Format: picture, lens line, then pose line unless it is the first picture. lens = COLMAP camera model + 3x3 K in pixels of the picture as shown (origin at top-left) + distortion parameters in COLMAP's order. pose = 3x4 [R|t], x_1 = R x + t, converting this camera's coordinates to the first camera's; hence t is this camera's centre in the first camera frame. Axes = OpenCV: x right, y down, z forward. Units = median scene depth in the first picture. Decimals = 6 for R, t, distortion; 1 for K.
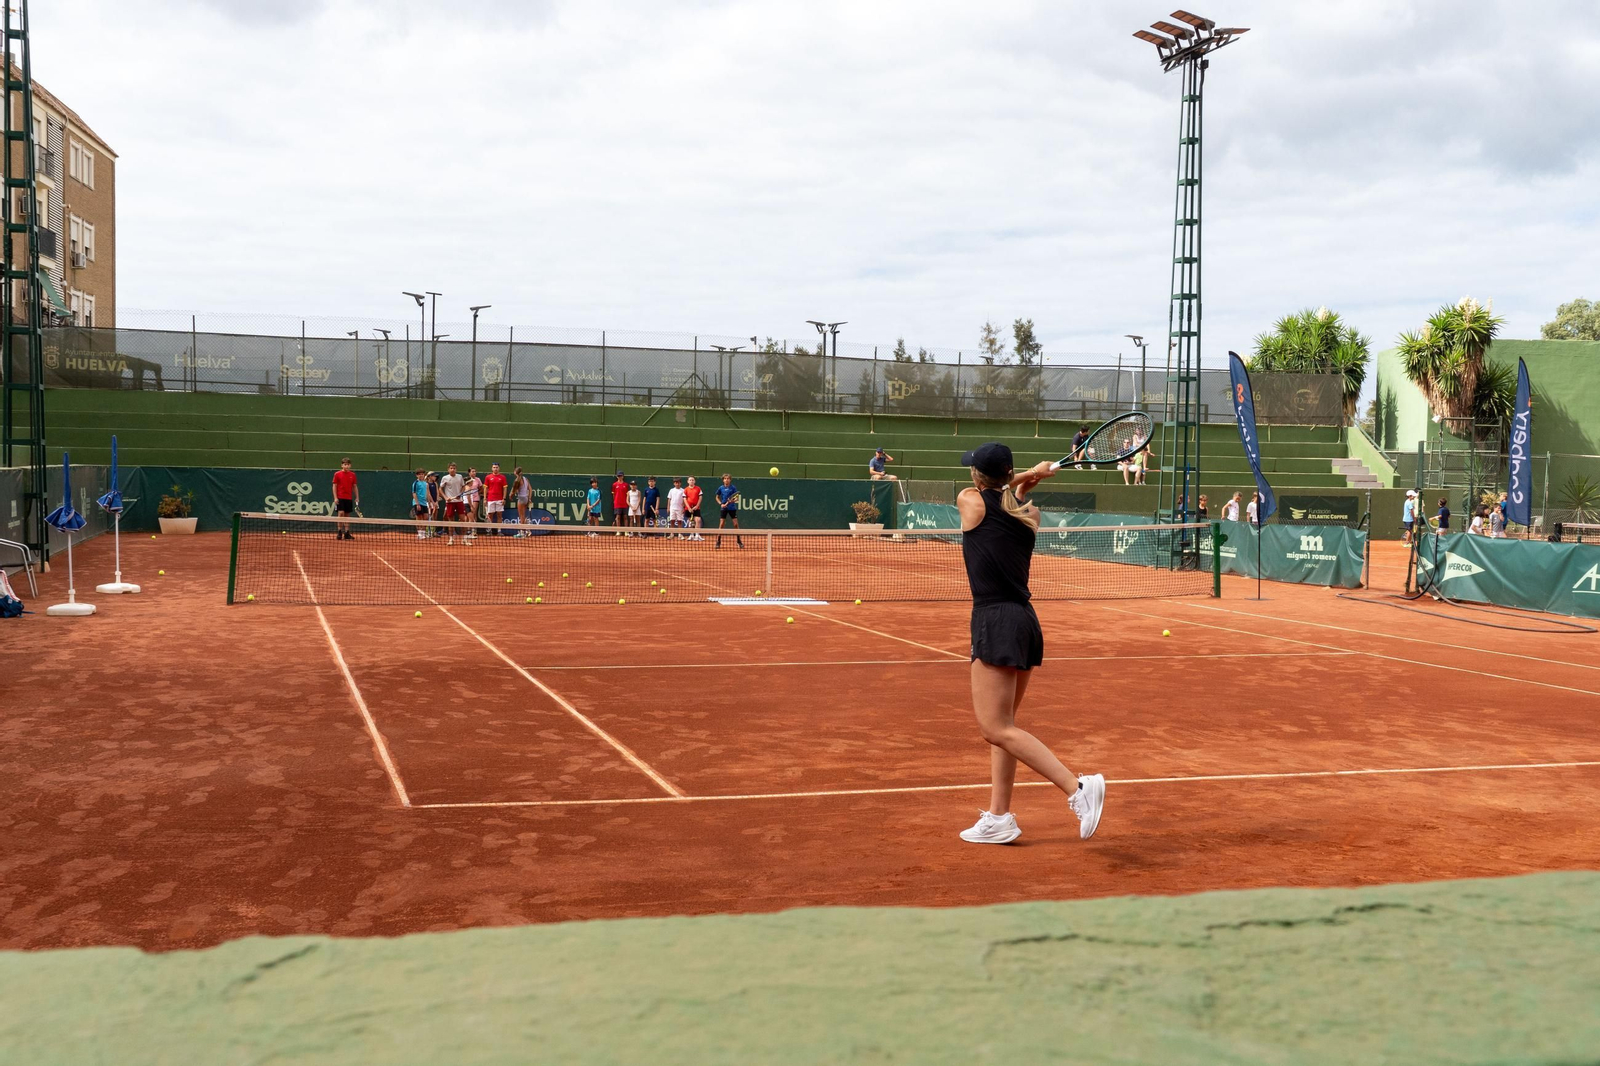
lens RADIAL K [[1625.6, 0, 800.1], [0, 1625.6, 531.9], [0, 0, 1]] dist [0.048248, -0.000105]
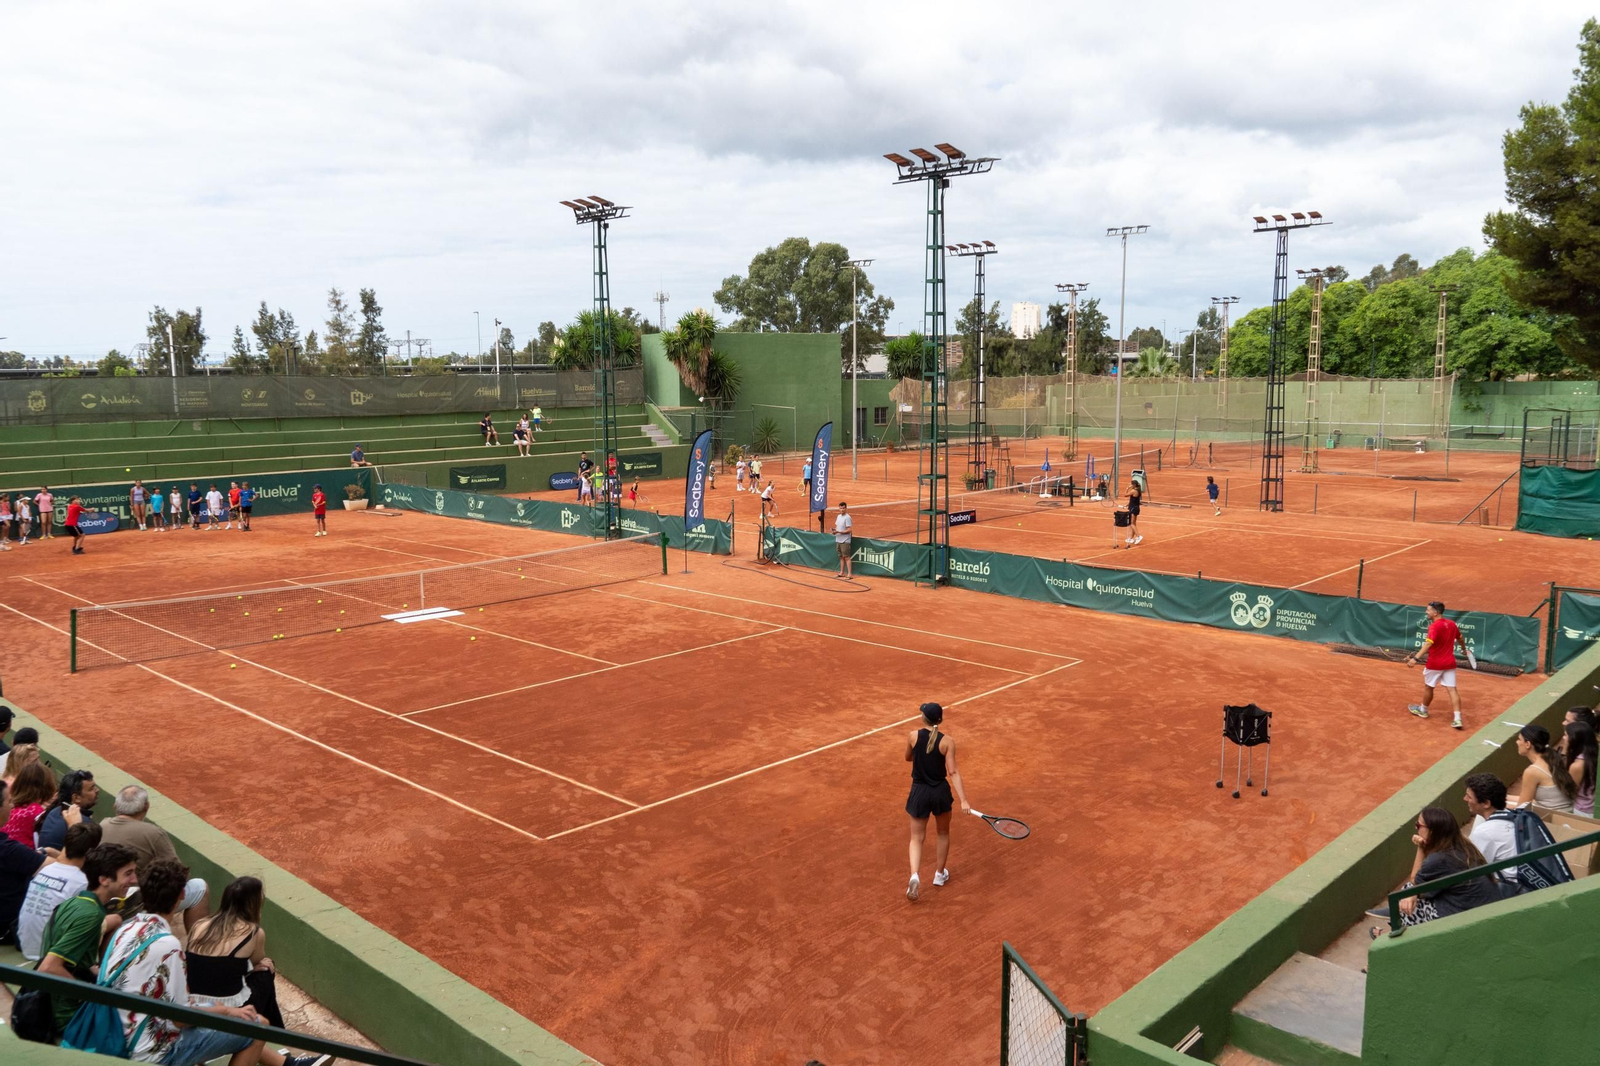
lens RADIAL K [[1226.6, 0, 795.9], [0, 1226.6, 532.8], [0, 0, 1]] dist [0.009033, -0.001209]
pose [[0.870805, -0.086205, 0.484012, -0.145342], [0.036135, 0.993067, 0.111859, -0.082055], [-0.490299, -0.079917, 0.867882, -0.119022]]
